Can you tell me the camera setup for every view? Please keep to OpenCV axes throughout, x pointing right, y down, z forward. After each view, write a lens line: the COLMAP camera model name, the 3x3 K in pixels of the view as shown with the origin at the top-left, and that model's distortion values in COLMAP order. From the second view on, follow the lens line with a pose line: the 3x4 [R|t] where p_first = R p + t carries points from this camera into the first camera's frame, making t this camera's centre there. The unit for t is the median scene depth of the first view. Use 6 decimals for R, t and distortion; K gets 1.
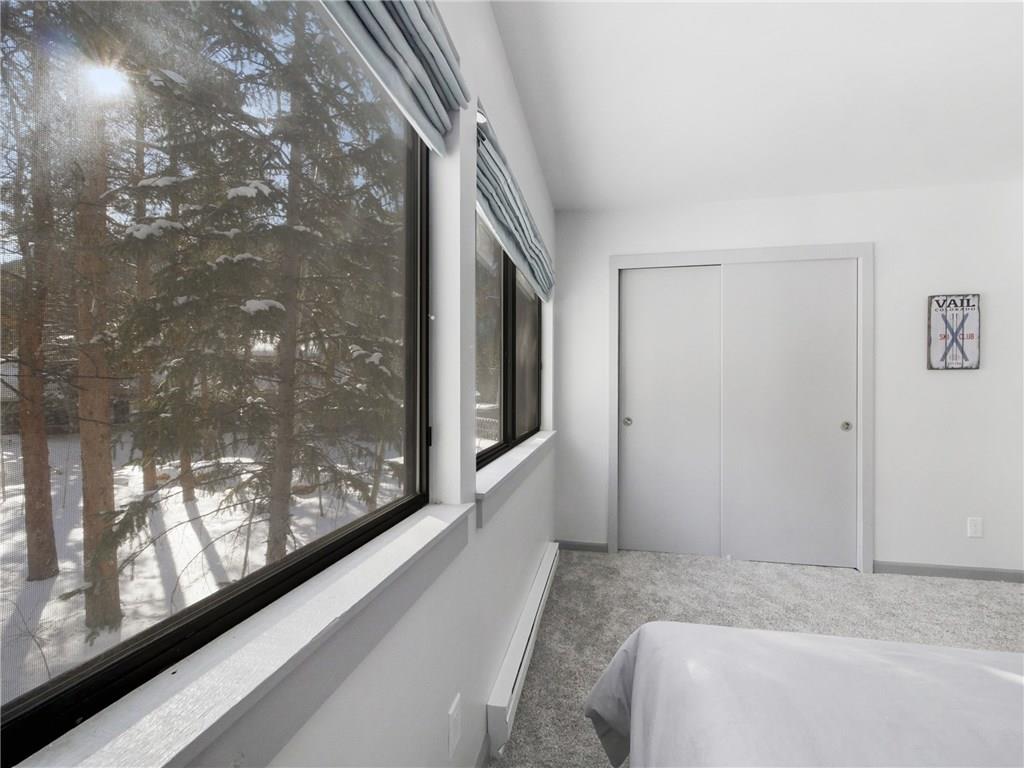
lens RADIAL K [[444.3, 0, 525.6], [0, 444.3, 390.6], [0, 0, 1]] dist [0.002283, -0.000210]
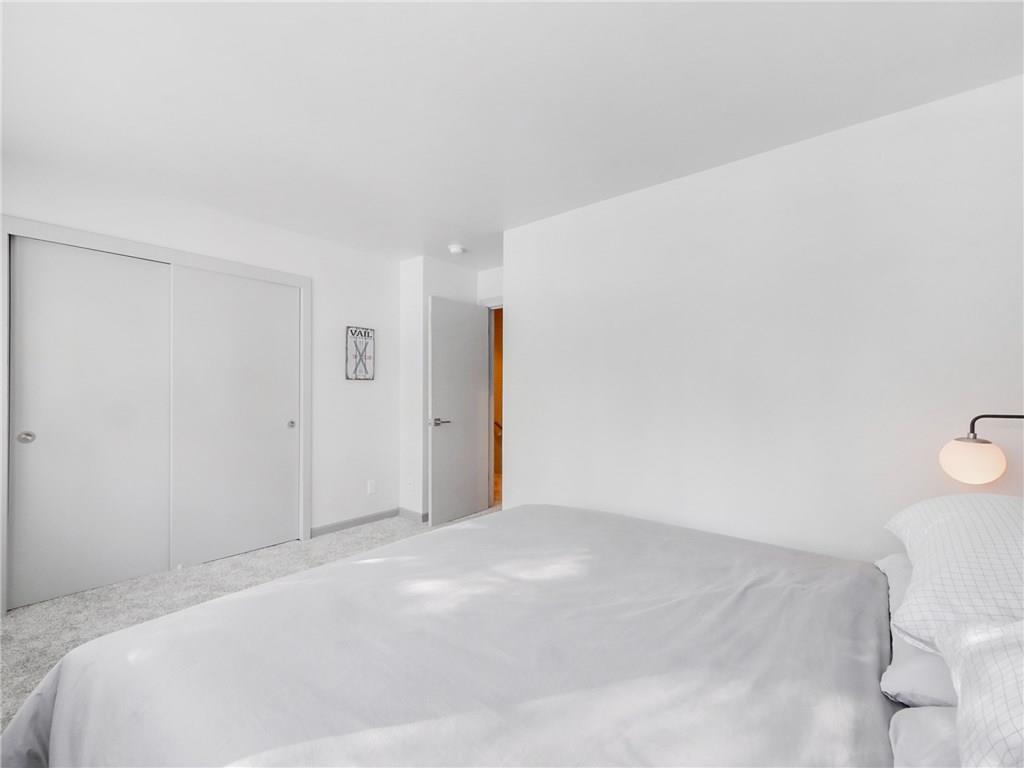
lens RADIAL K [[444.3, 0, 525.6], [0, 444.3, 390.6], [0, 0, 1]] dist [0.002283, -0.000210]
pose [[0.468178, 0.000255, 0.883634, -0.053551], [0.002434, 0.999996, -0.001578, -0.009107], [-0.883631, 0.002890, 0.468176, -0.138535]]
